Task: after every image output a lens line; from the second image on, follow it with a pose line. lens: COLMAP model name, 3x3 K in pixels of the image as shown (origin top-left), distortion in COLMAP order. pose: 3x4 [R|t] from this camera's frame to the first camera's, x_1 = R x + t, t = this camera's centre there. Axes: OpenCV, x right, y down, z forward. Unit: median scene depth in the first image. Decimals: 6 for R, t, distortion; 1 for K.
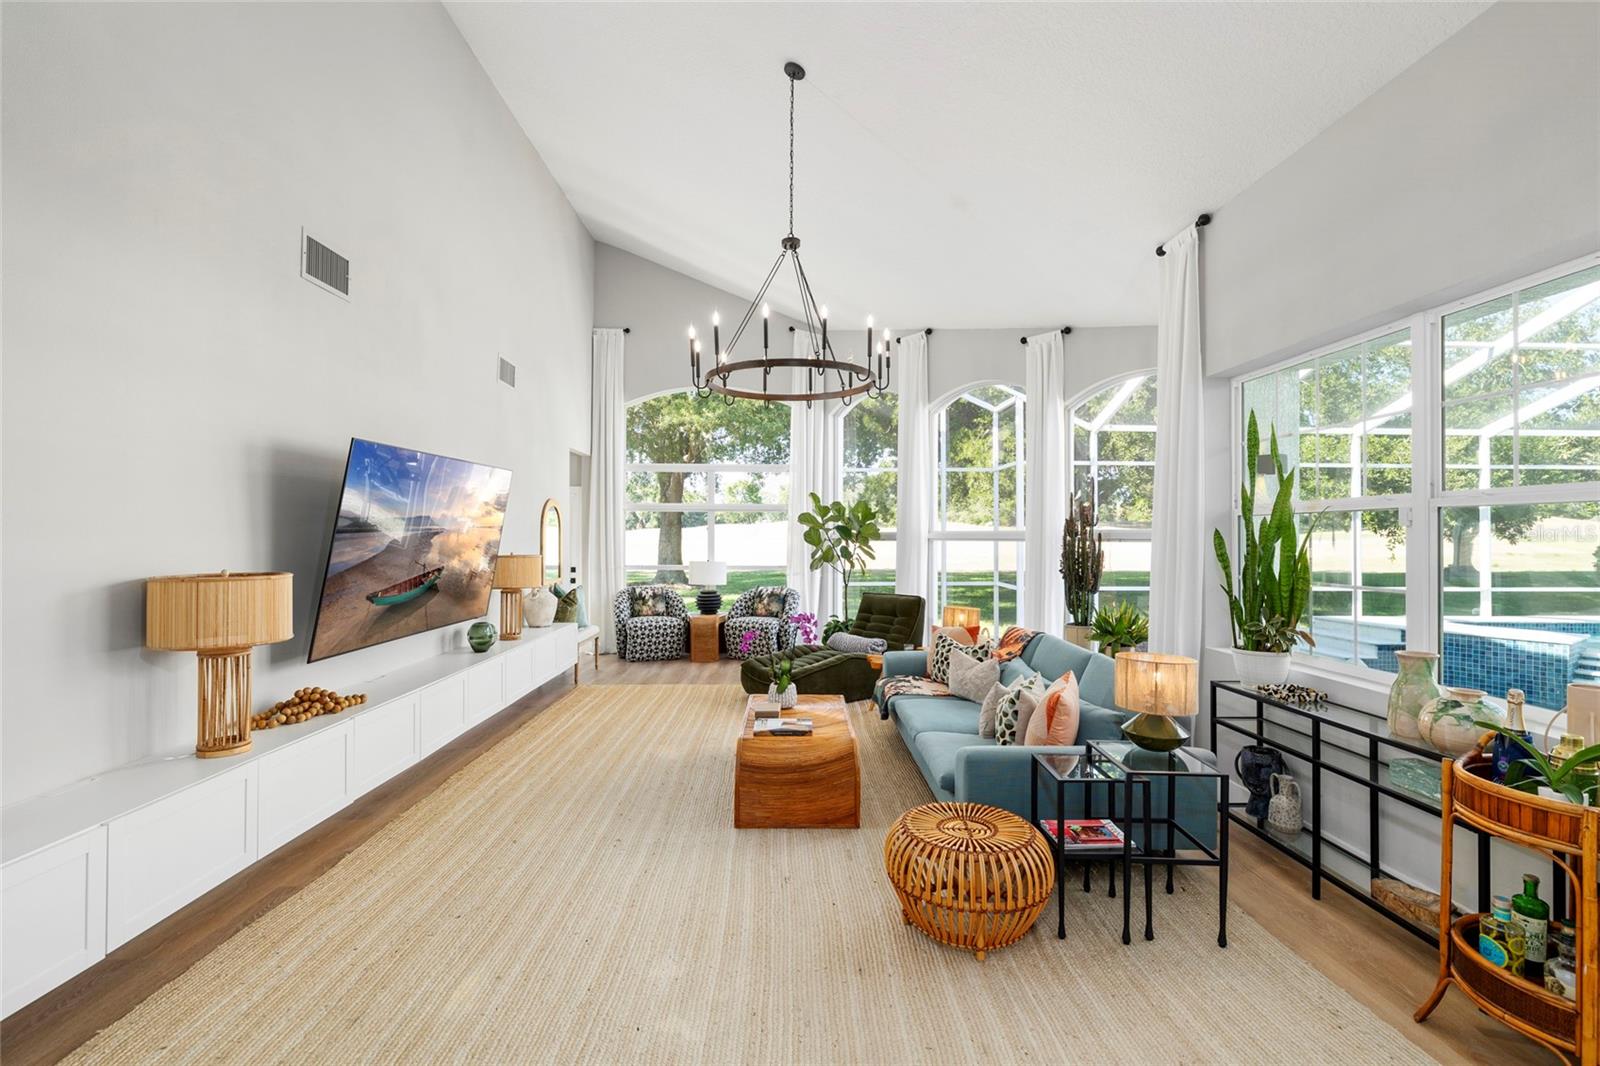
lens RADIAL K [[716.2, 0, 800.0], [0, 716.2, 539.7], [0, 0, 1]] dist [-0.006148, 0.000718]
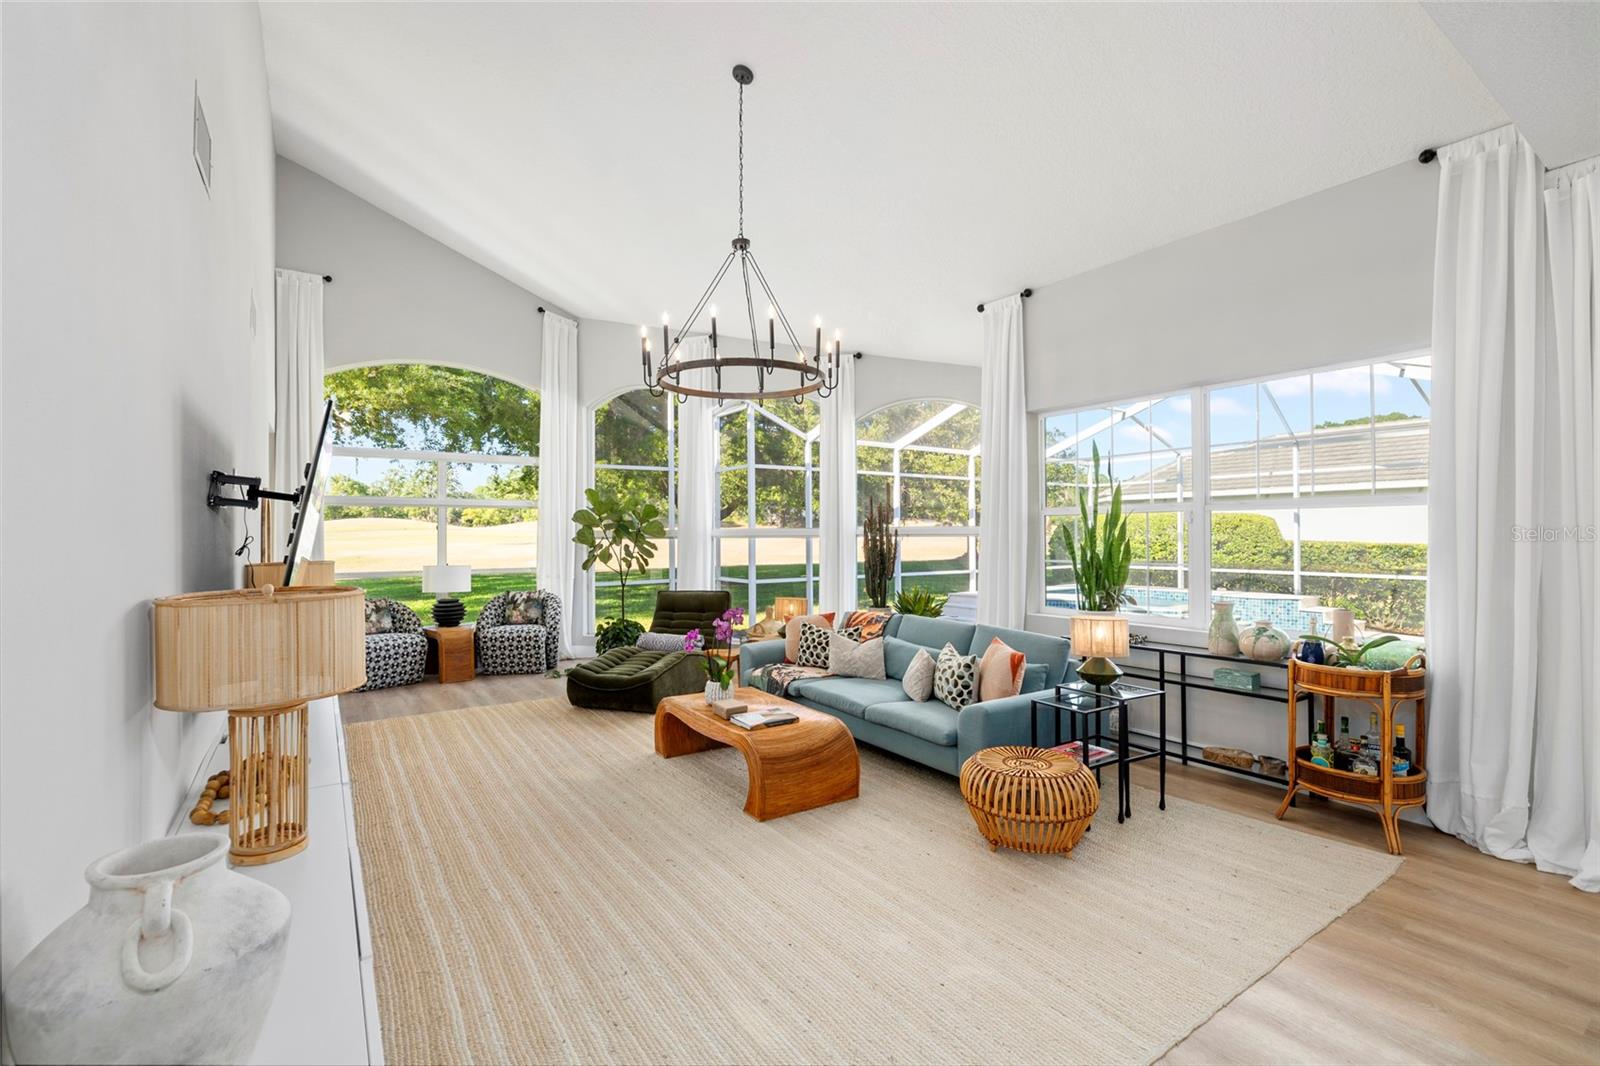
lens RADIAL K [[716.2, 0, 800.0], [0, 716.2, 539.7], [0, 0, 1]] dist [-0.006148, 0.000718]
pose [[0.840822, -0.011384, 0.541193, -0.468041], [0.011076, 0.999931, 0.003825, 0.001675], [-0.541199, 0.002778, 0.840890, 0.096823]]
